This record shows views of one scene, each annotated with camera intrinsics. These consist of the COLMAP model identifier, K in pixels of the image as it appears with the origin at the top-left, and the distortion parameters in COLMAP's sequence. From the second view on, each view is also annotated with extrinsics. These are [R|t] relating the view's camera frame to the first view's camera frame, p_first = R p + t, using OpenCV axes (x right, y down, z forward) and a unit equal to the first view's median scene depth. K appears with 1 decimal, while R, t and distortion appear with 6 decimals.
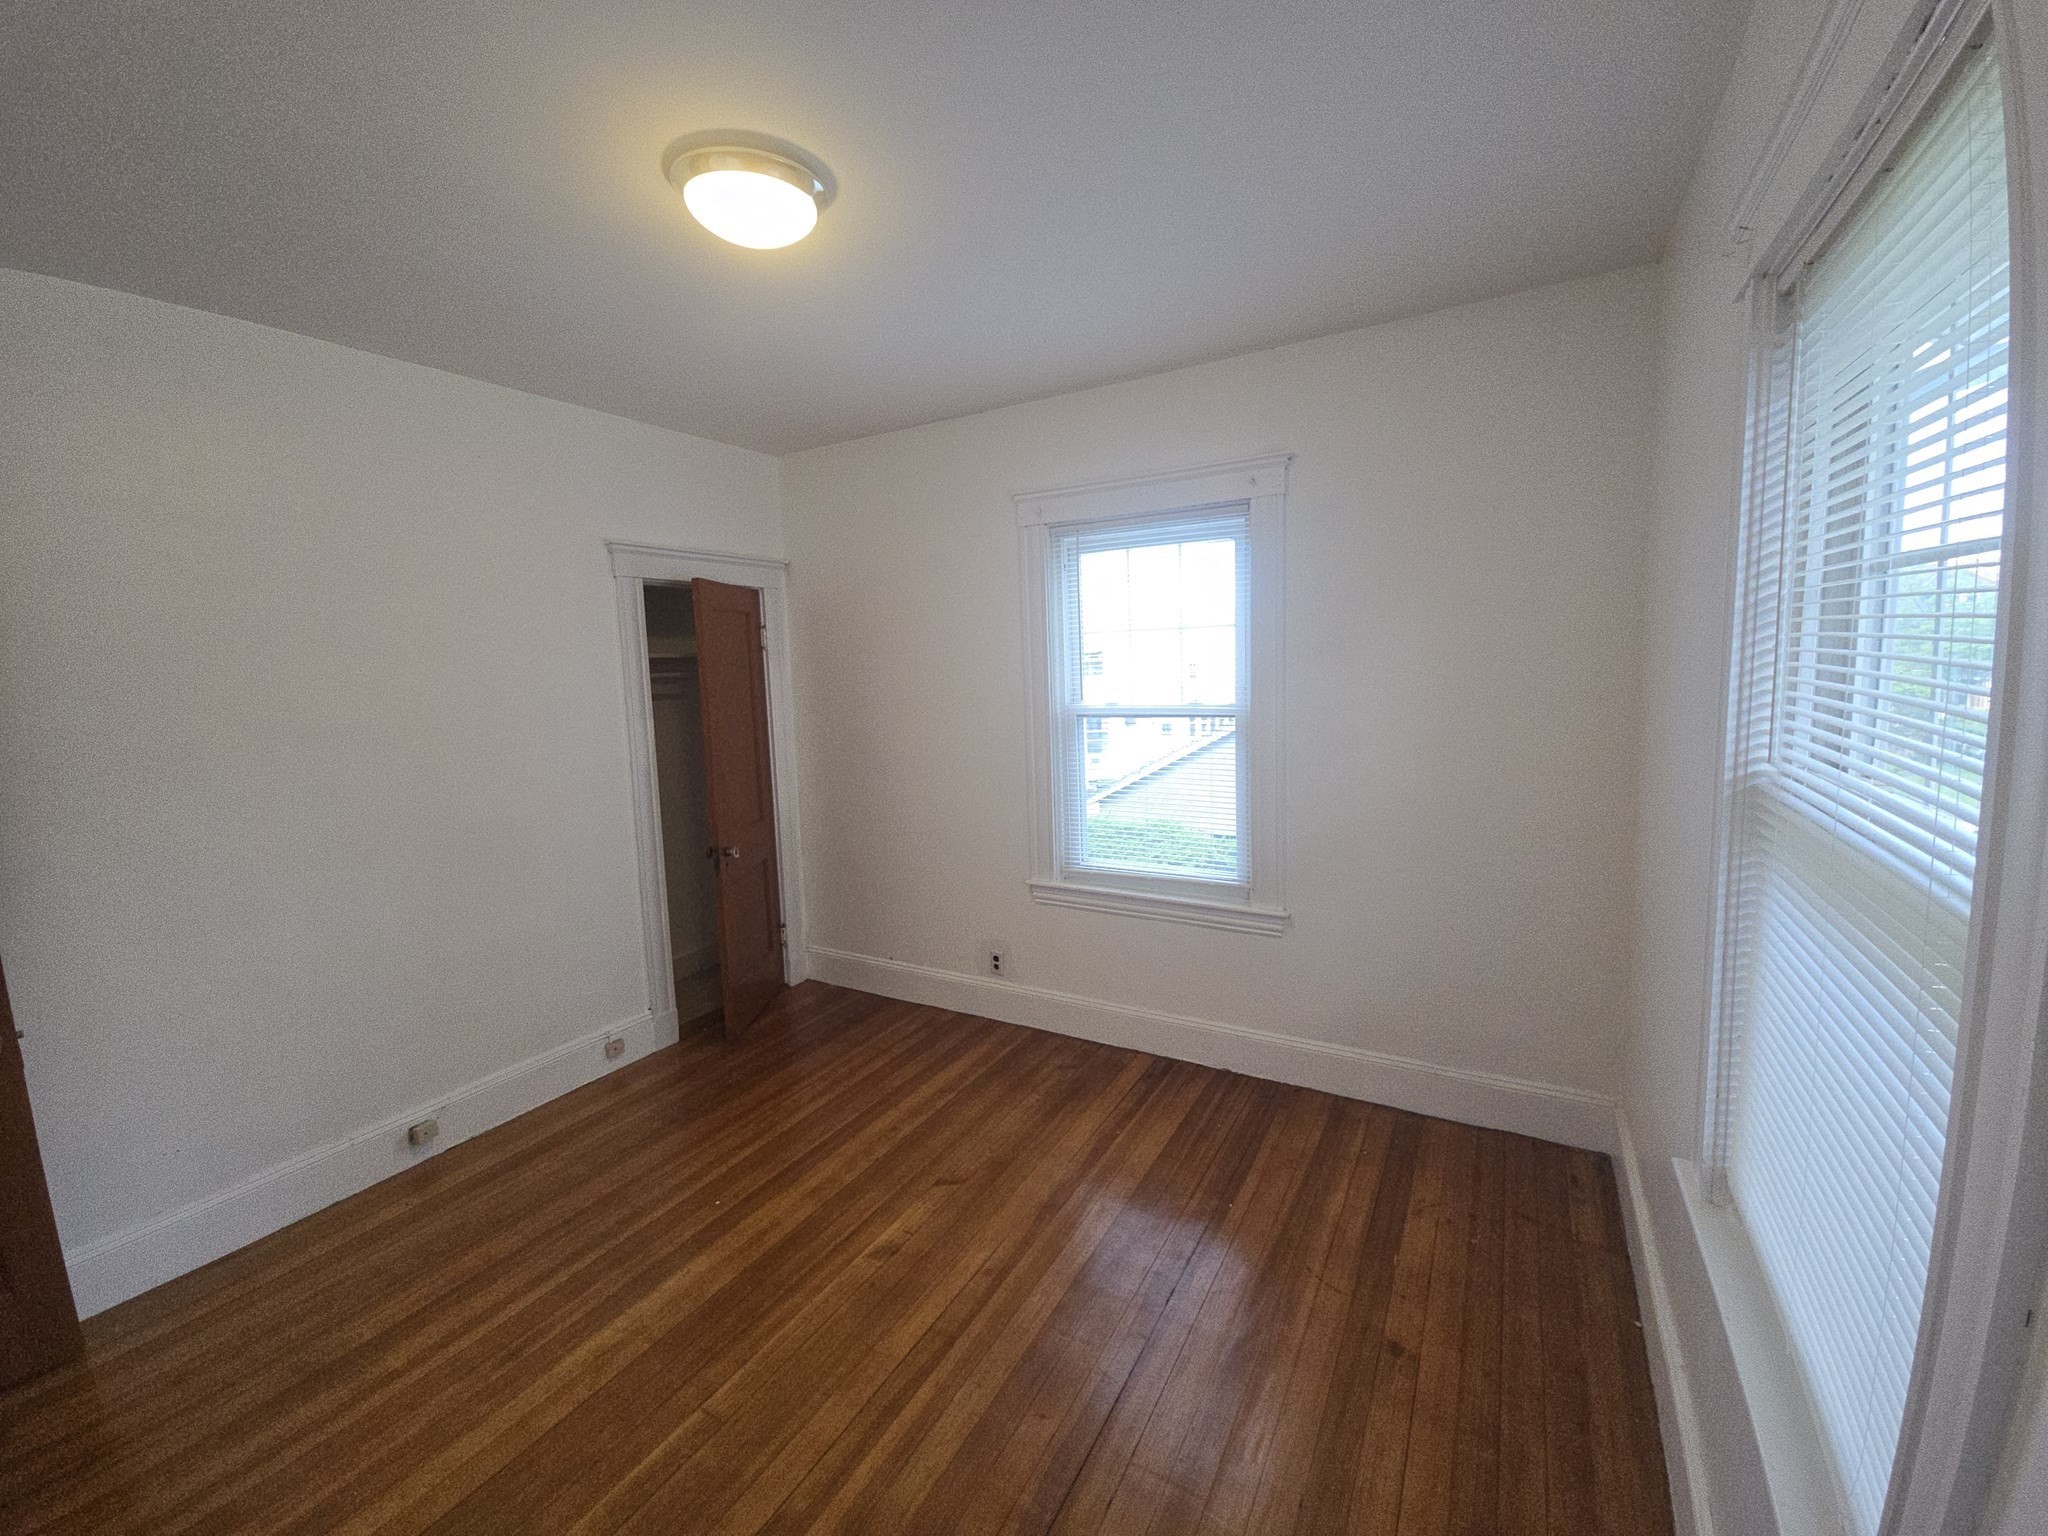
lens RADIAL K [[839.8, 0, 1020.3], [0, 839.8, 754.2], [0, 0, 1]] dist [0.000649, -0.000032]
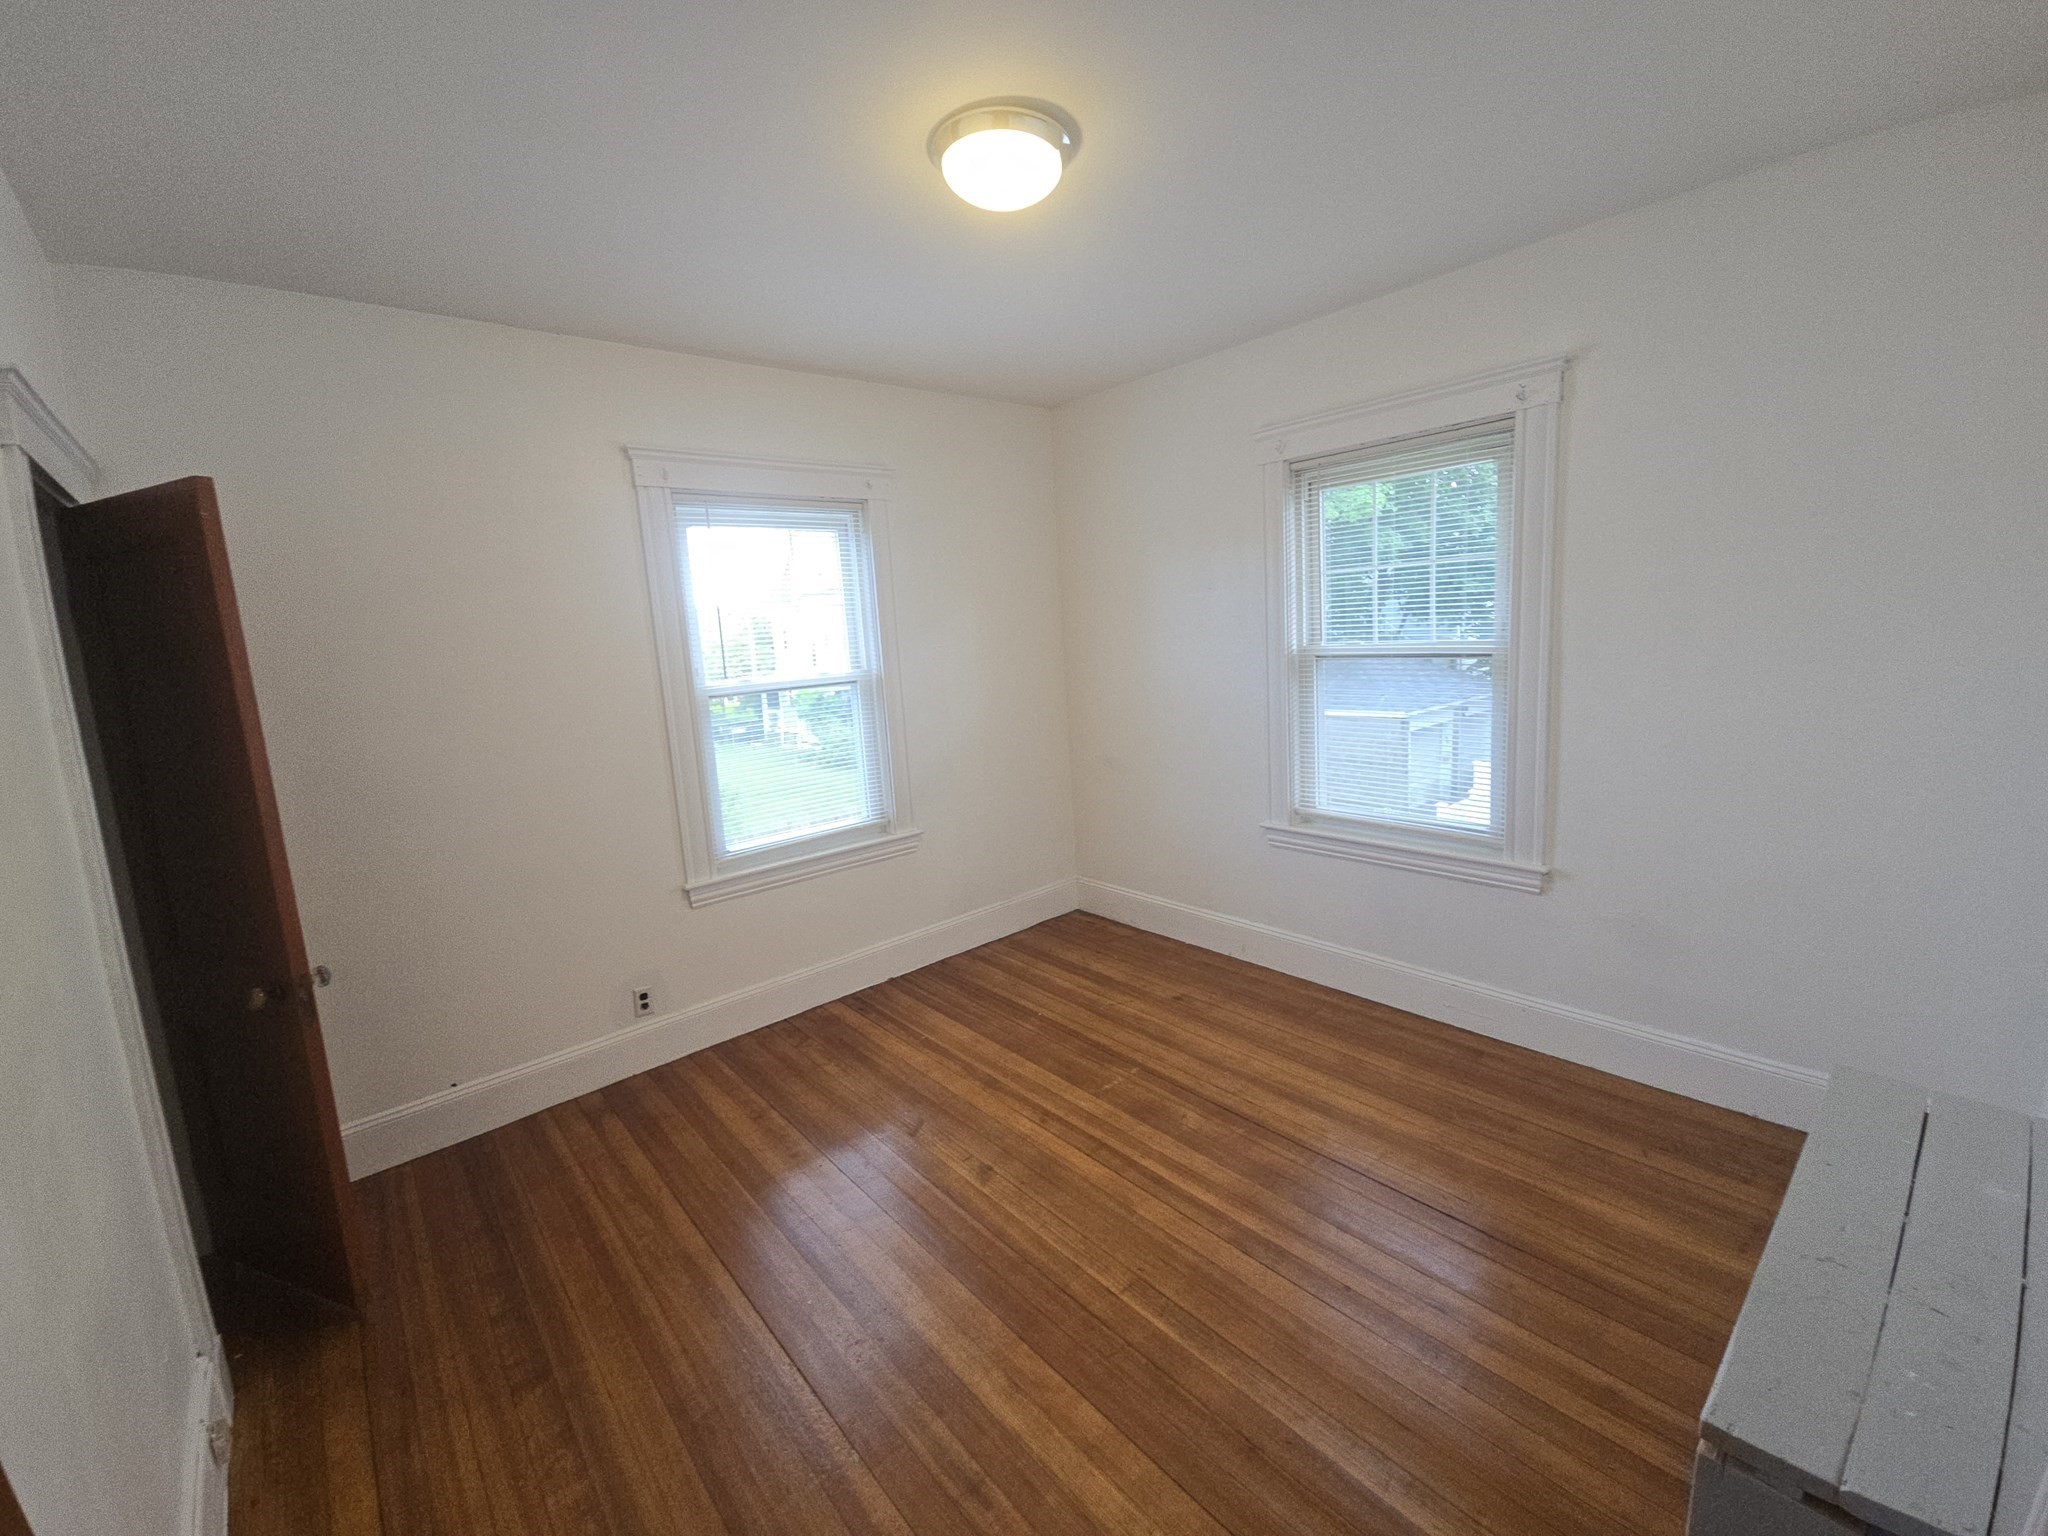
lens RADIAL K [[839.8, 0, 1018.9], [0, 839.8, 760.2], [0, 0, 1]] dist [0.000649, -0.000032]
pose [[0.319603, -0.133105, 0.938156, -0.795083], [0.159795, 0.983475, 0.085097, -0.000933], [-0.933980, 0.122715, 0.335592, 0.403734]]
